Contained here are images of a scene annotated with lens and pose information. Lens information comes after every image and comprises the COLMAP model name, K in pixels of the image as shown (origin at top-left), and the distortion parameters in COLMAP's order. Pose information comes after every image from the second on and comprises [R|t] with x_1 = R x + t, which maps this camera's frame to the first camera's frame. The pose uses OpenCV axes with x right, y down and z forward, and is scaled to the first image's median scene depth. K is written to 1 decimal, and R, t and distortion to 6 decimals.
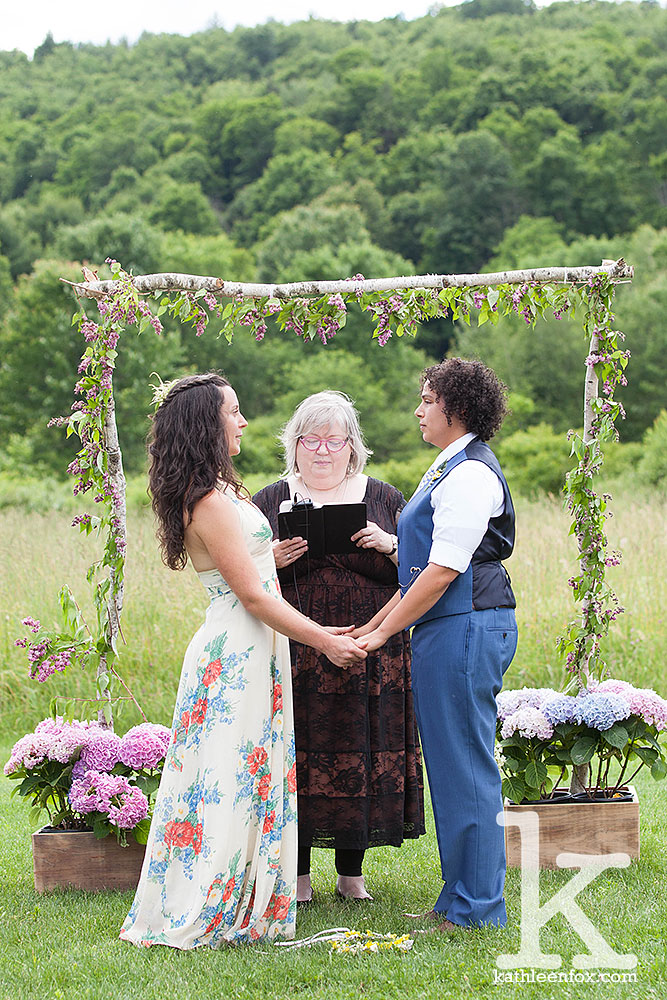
lens RADIAL K [[3527.3, 0, 333.5], [0, 3527.3, 500.0], [0, 0, 1]] dist [-0.321180, -0.441717]
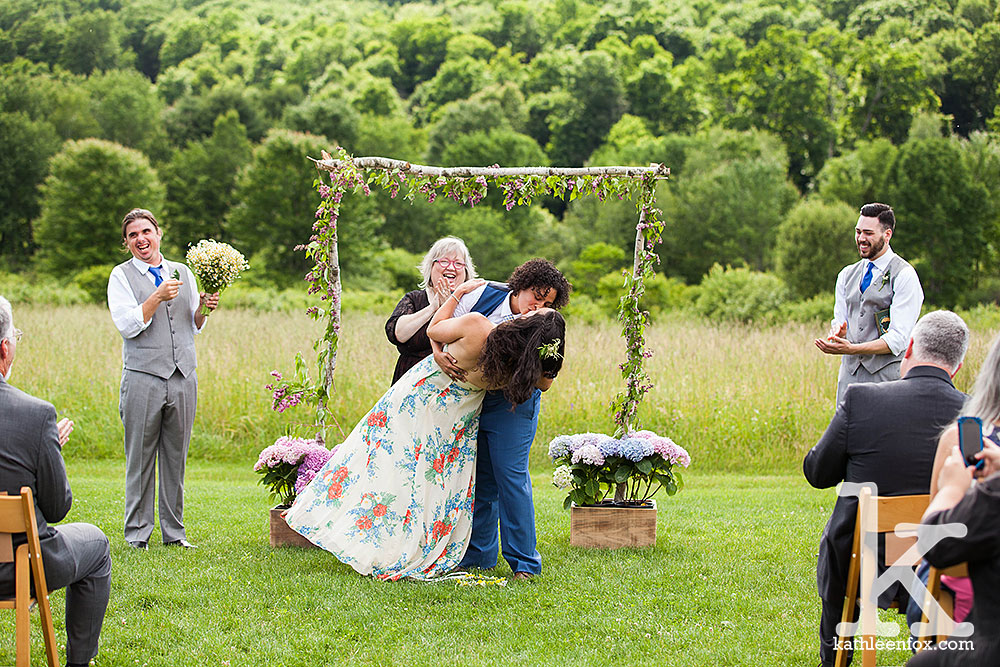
lens RADIAL K [[3527.3, 0, 499.6], [0, 3527.3, 333.3], [0, 0, 1]] dist [-0.321180, -0.441717]
pose [[0.998600, 0.052719, 0.004392, 0.005644], [-0.052708, 0.998607, -0.002610, 0.015370], [-0.004523, 0.002375, 0.999987, -0.571023]]
